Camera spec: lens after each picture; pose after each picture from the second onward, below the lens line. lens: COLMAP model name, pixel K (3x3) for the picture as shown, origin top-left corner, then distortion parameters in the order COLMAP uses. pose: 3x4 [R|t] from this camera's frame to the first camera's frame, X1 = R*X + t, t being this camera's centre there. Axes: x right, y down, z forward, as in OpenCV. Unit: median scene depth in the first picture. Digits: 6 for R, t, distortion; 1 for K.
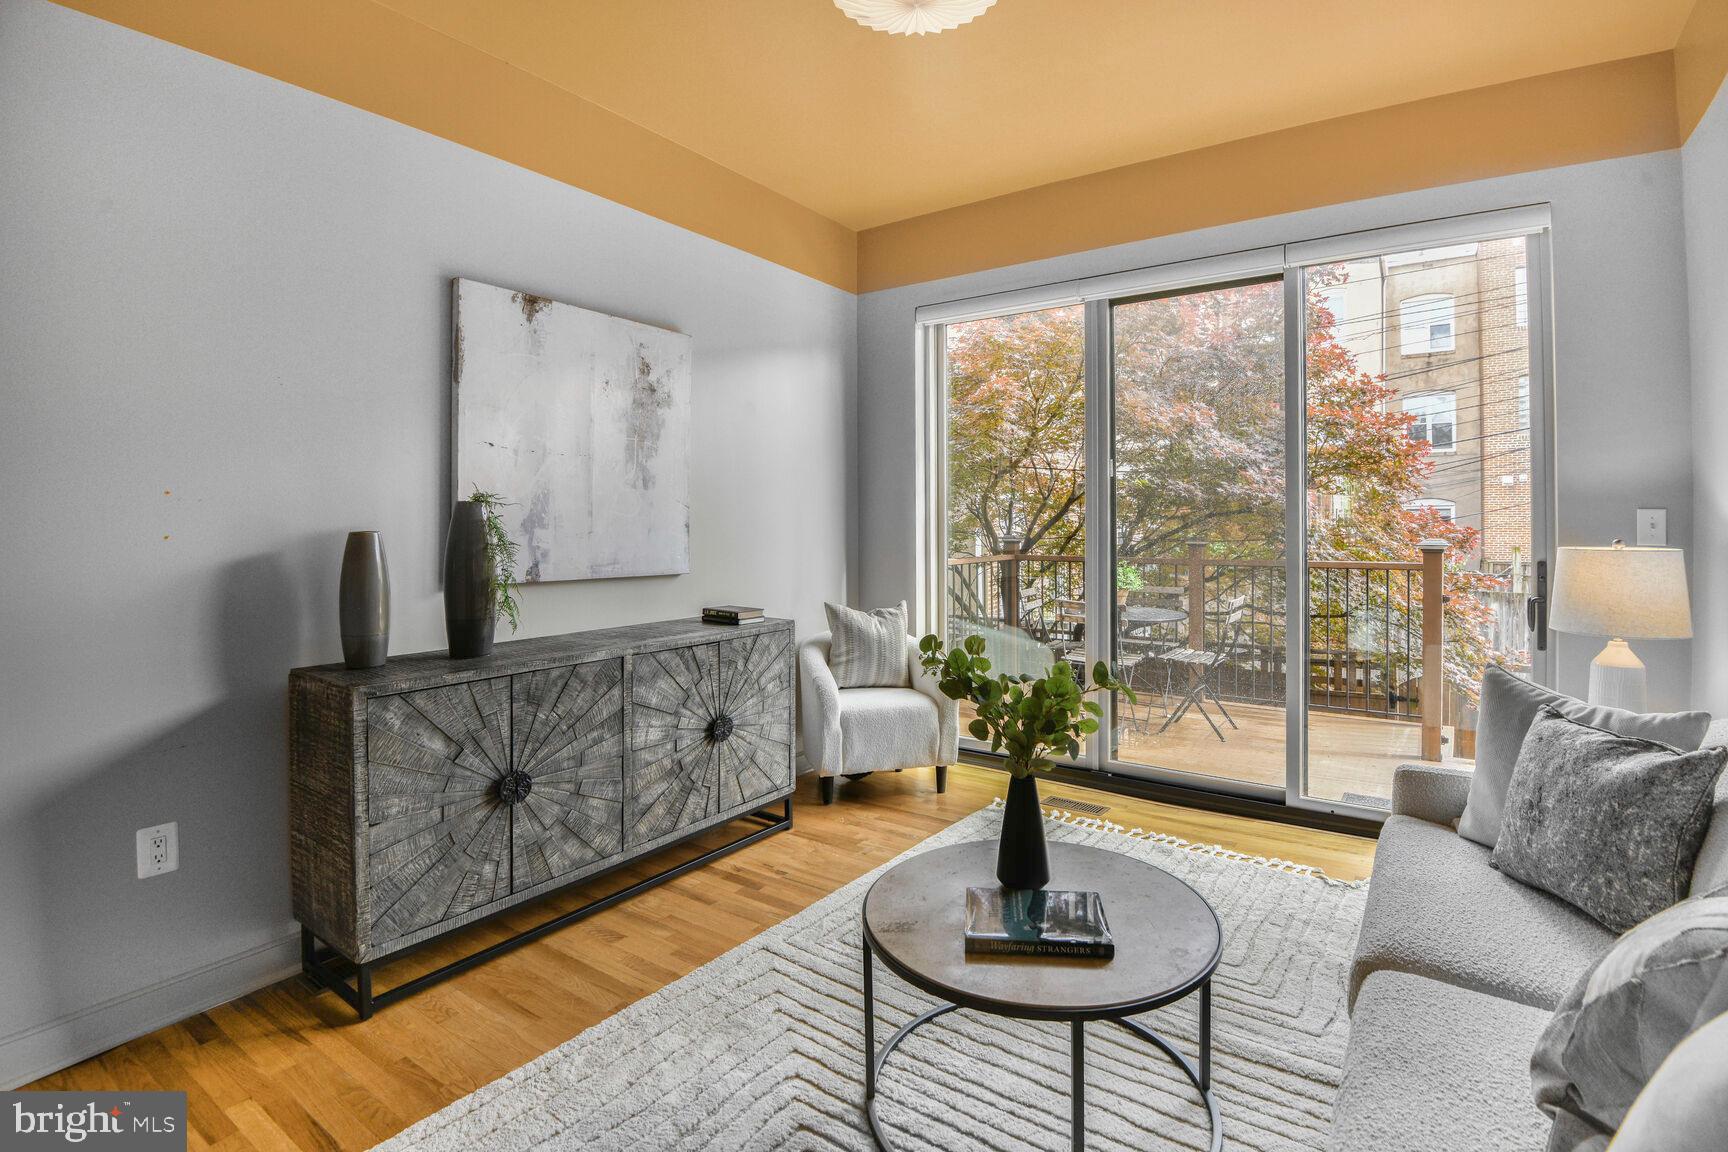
lens RADIAL K [[816.5, 0, 852.6], [0, 816.5, 530.8], [0, 0, 1]] dist [0.000583, -0.022152]
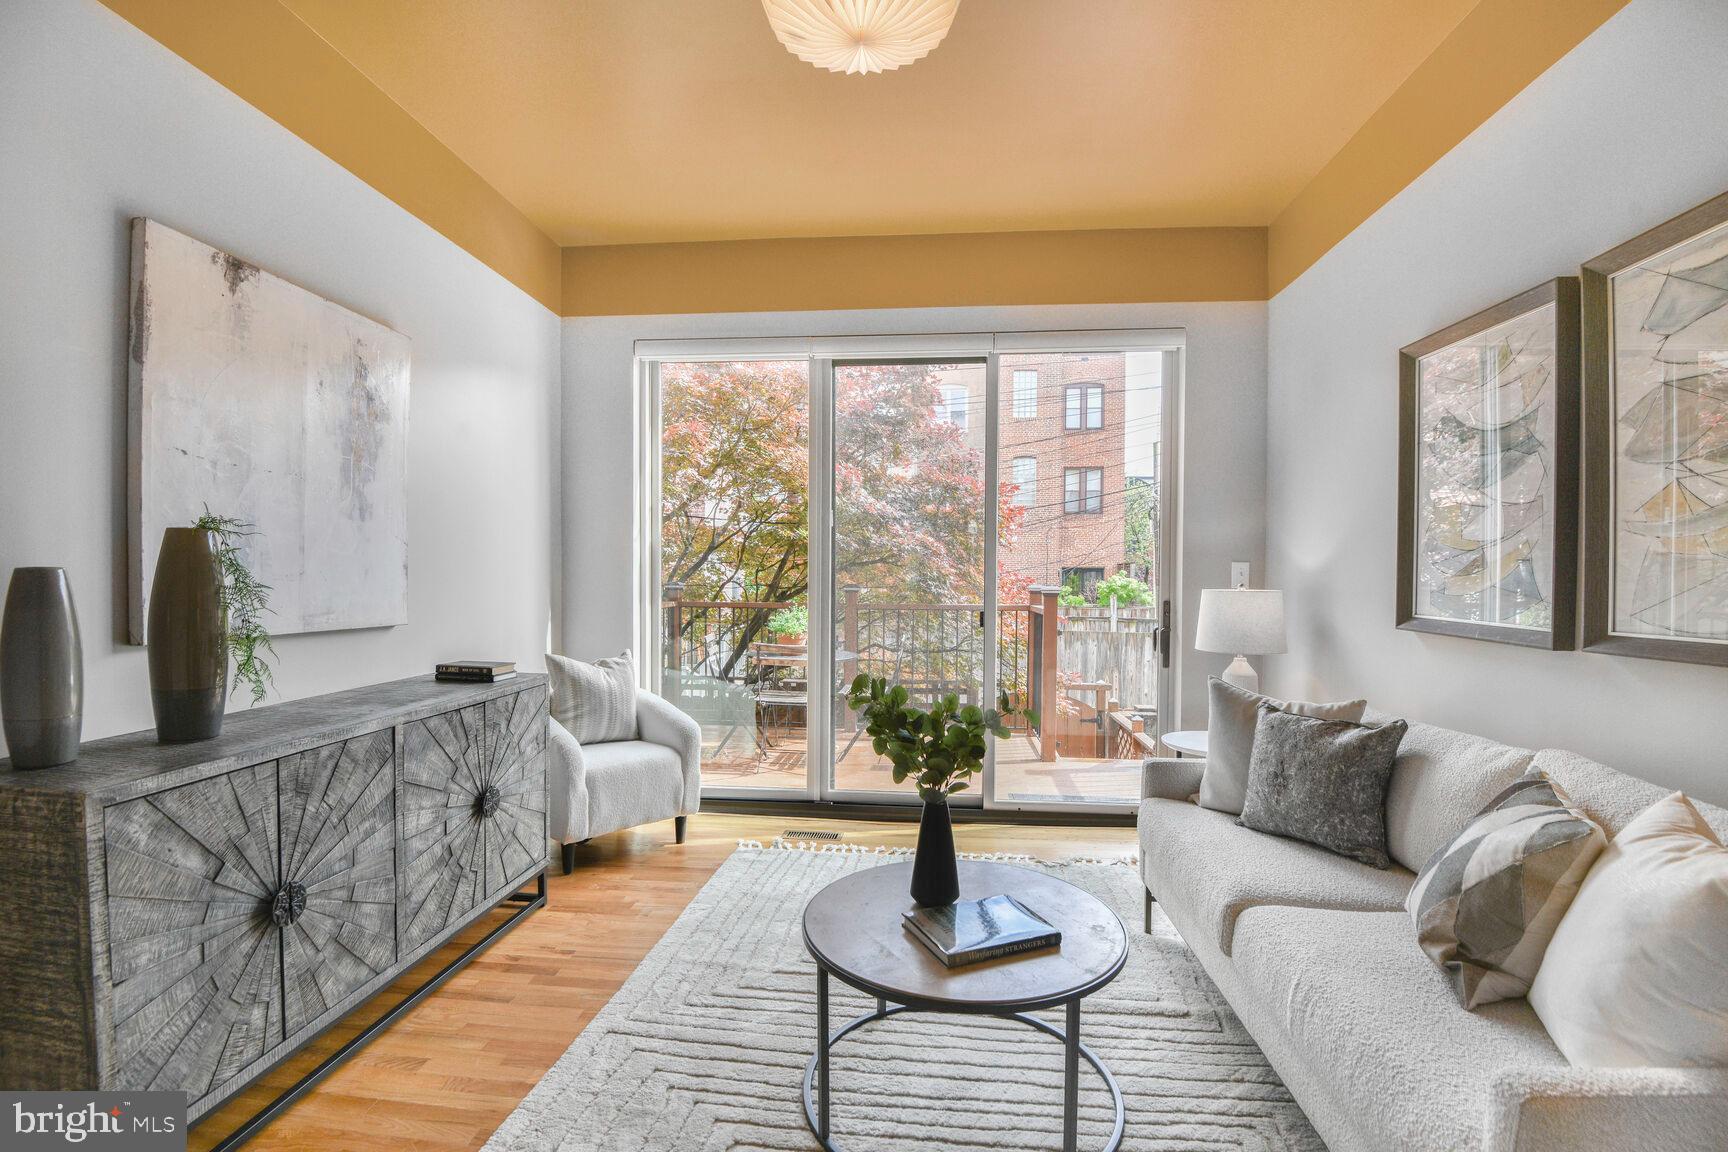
lens RADIAL K [[819.6, 0, 839.2], [0, 819.6, 597.6], [0, 0, 1]] dist [-0.024780, -0.011181]
pose [[0.878844, -0.005167, 0.477081, -0.284945], [-0.005353, 0.999772, 0.020688, 0.007545], [-0.477079, -0.020735, 0.878616, 0.085144]]
